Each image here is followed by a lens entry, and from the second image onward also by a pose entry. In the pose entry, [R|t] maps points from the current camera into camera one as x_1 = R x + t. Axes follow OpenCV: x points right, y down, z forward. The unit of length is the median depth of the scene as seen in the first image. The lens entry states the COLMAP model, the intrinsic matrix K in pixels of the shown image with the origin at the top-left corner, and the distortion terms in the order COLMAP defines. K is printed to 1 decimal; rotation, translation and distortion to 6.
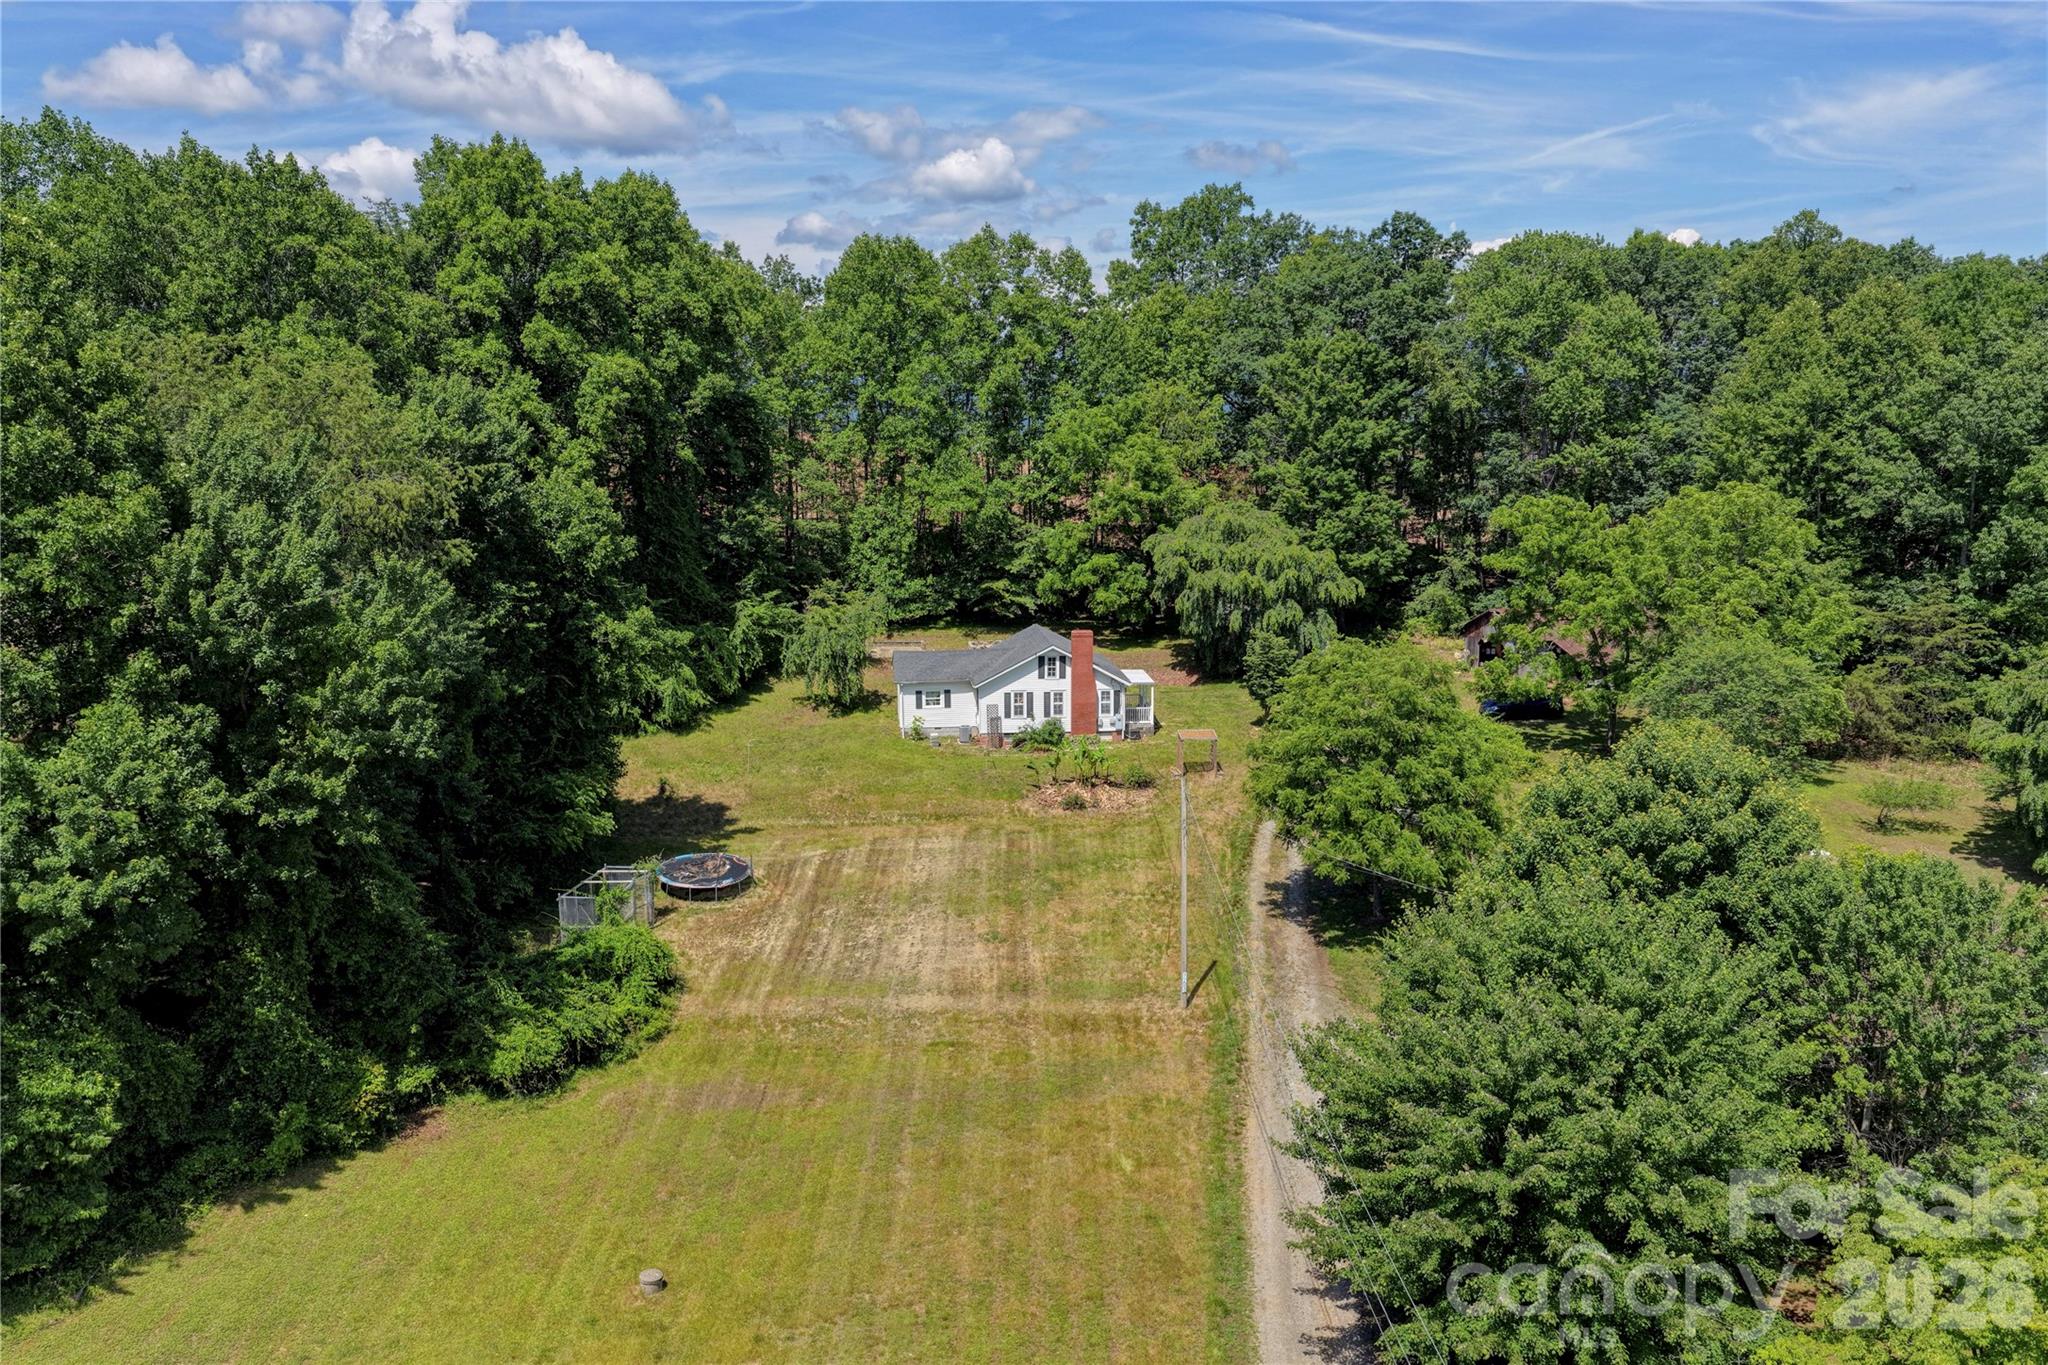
lens RADIAL K [[1702.2, 0, 1024.0], [0, 1702.2, 682.5], [0, 0, 1]] dist [0.006676, 0.003538]
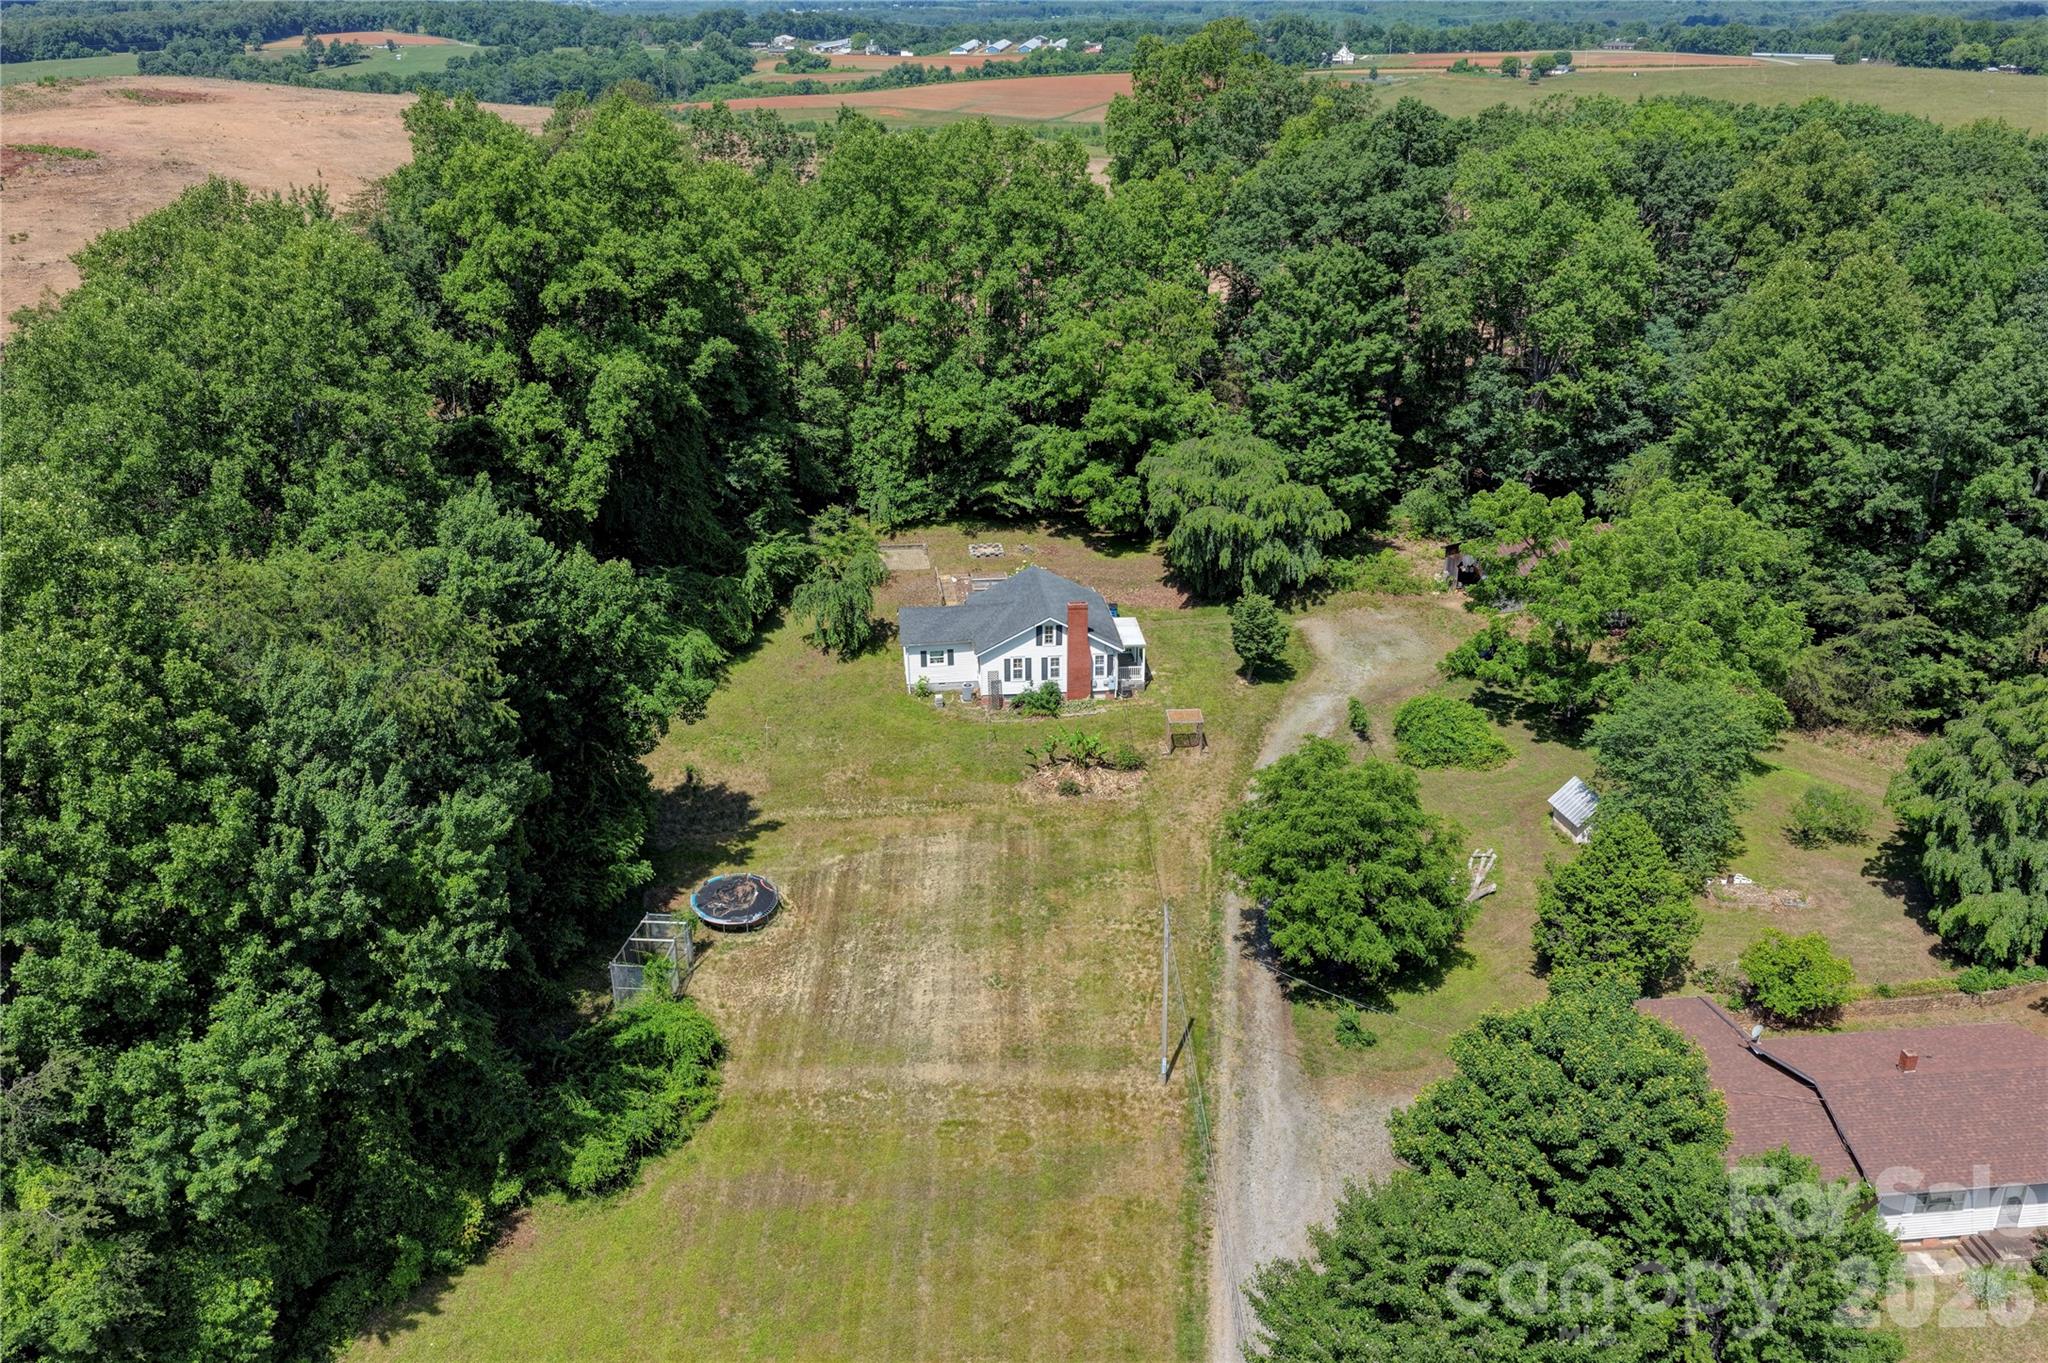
lens RADIAL K [[1702.2, 0, 1024.0], [0, 1702.2, 681.5], [0, 0, 1]] dist [0.006676, 0.003538]
pose [[0.999996, -0.002397, 0.001379, -0.000758], [0.002014, 0.973090, 0.230417, -0.235486], [-0.001894, -0.230413, 0.973091, -0.038590]]
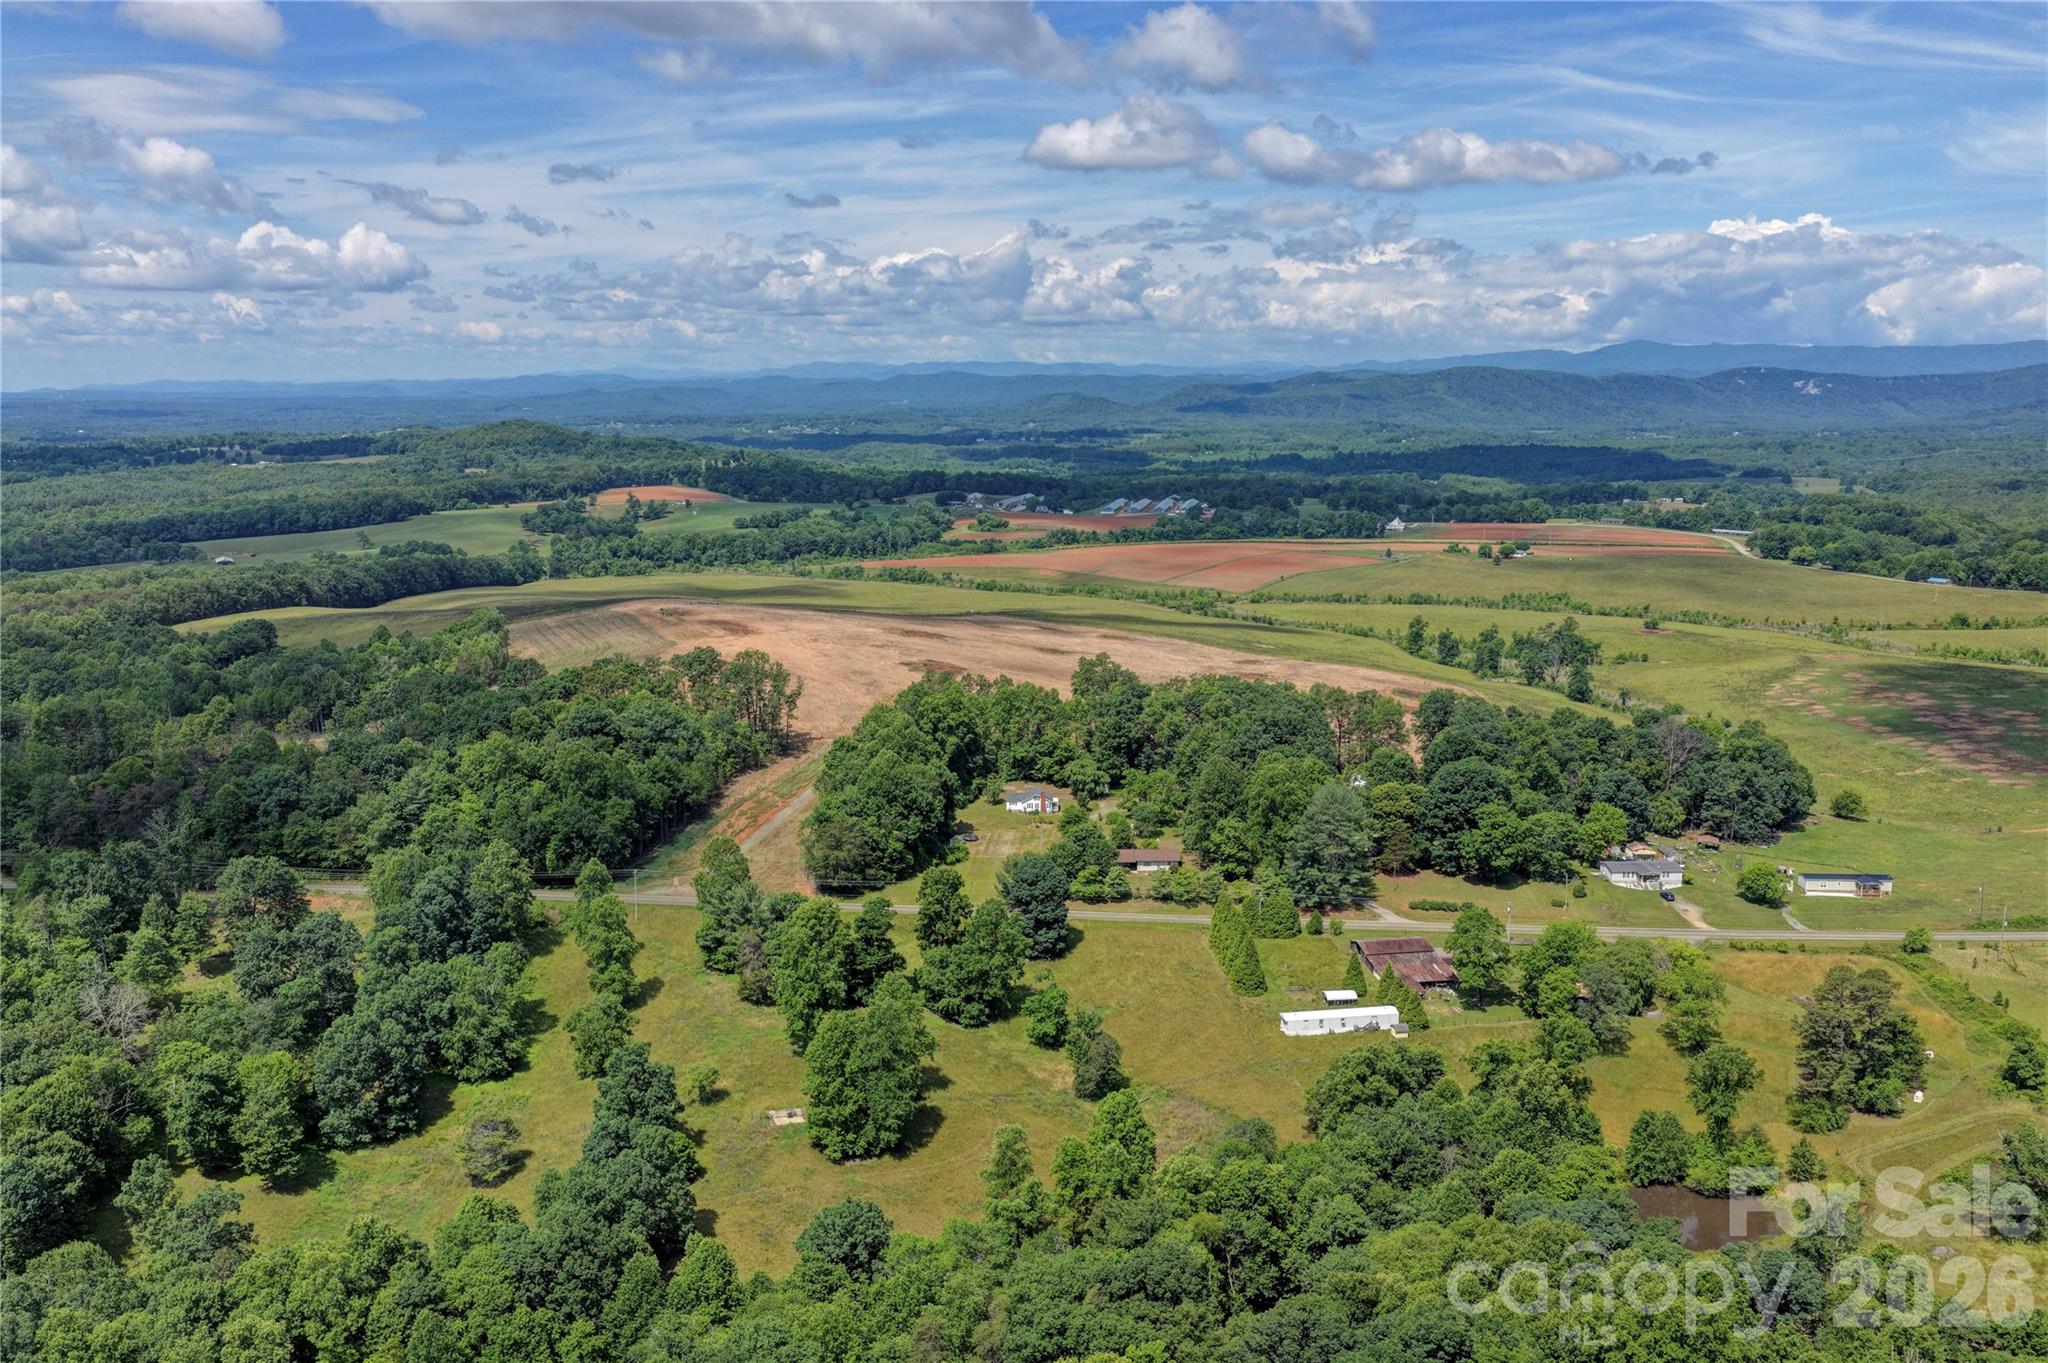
lens RADIAL K [[1702.2, 0, 1024.0], [0, 1702.2, 681.5], [0, 0, 1]] dist [0.006676, 0.003538]
pose [[0.995117, 0.024106, -0.095709, 0.466397], [-0.023212, 0.999676, 0.010448, -0.419336], [0.095929, -0.008175, 0.995355, -4.120661]]
